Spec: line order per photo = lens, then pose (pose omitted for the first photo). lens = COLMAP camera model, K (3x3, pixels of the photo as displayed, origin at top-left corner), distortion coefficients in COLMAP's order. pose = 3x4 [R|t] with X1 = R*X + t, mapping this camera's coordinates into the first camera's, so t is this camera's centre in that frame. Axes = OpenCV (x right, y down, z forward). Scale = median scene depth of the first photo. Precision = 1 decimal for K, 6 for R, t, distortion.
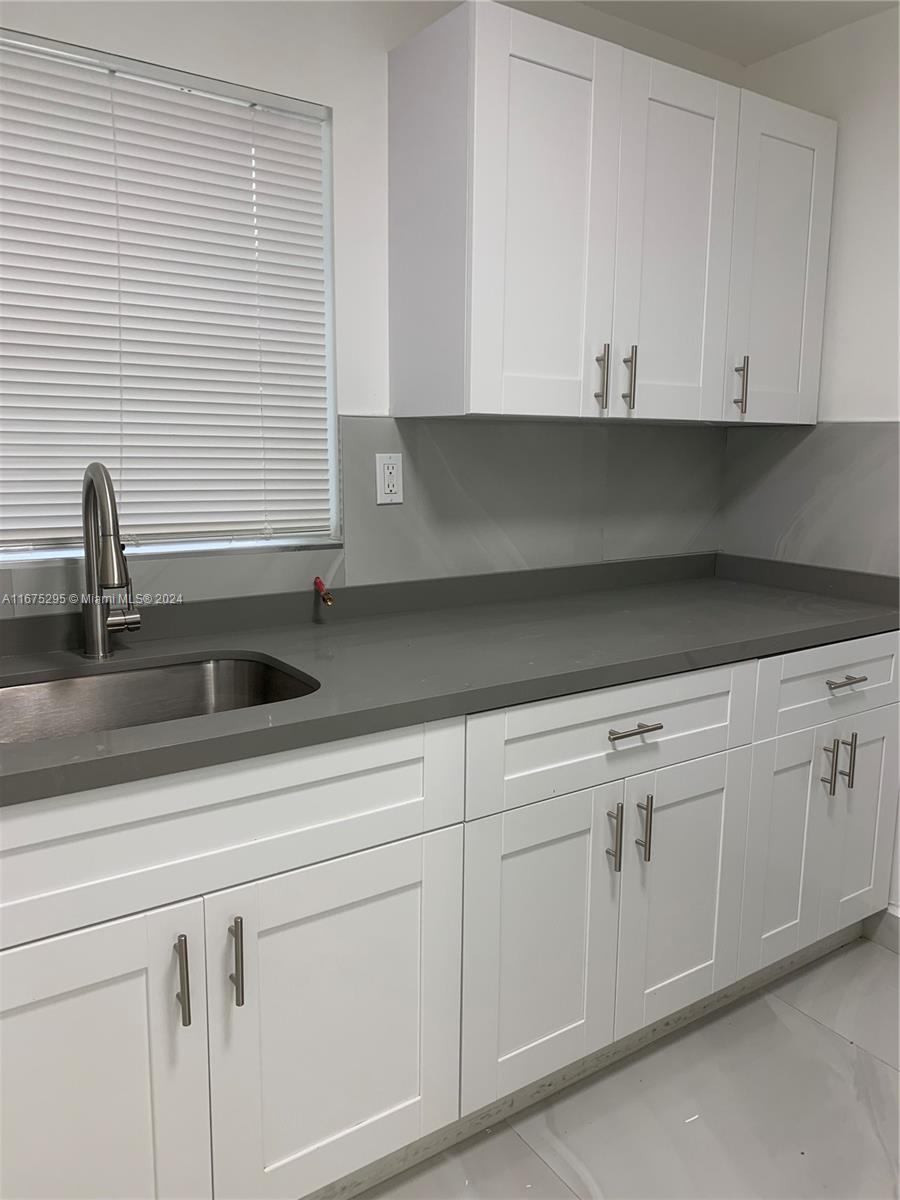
lens RADIAL K [[905.9, 0, 453.8], [0, 905.9, 602.2], [0, 0, 1]] dist [0.026099, -0.051058]
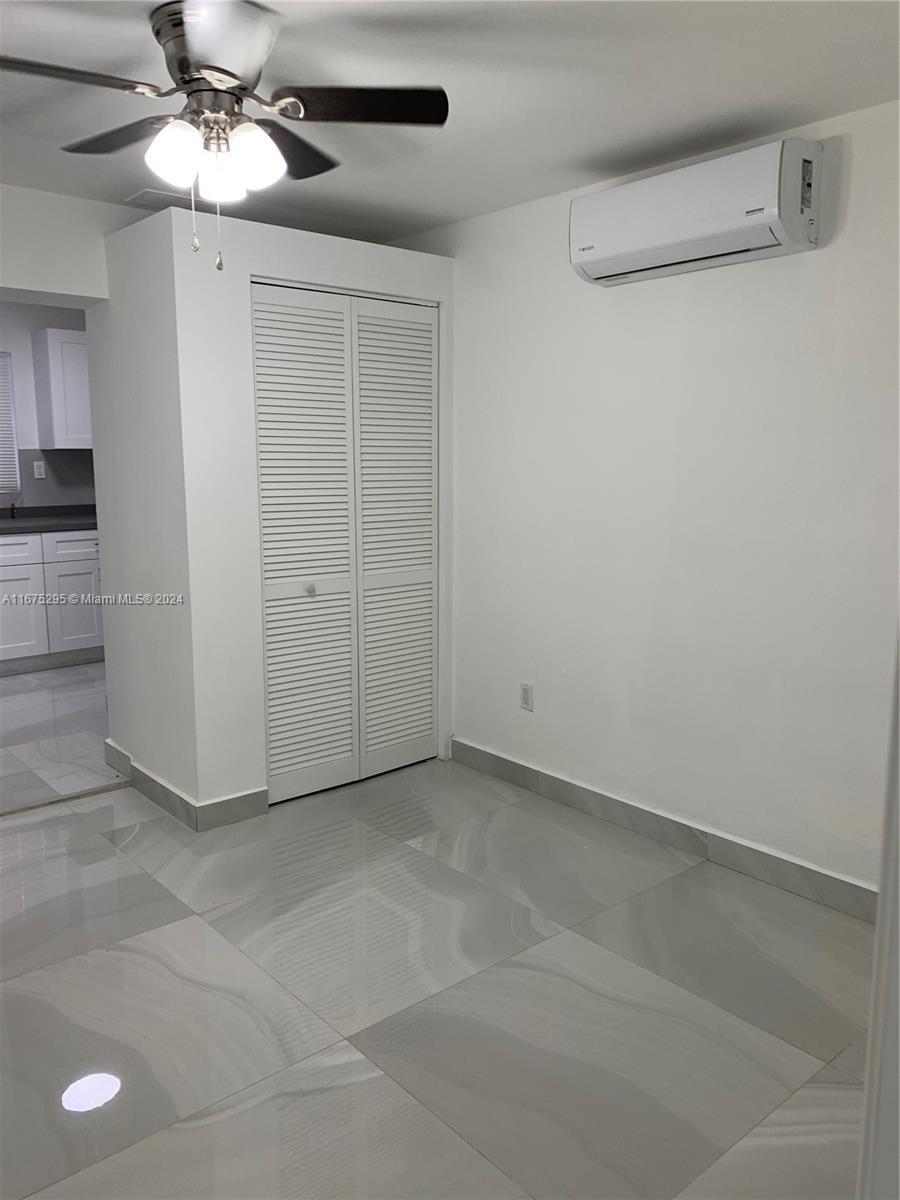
lens RADIAL K [[905.9, 0, 446.8], [0, 905.9, 597.3], [0, 0, 1]] dist [0.026099, -0.051058]
pose [[0.991924, -0.029547, 0.123344, 0.890369], [0.030935, 0.999478, -0.009350, 0.355341], [-0.123003, 0.013090, 0.992320, -2.151644]]
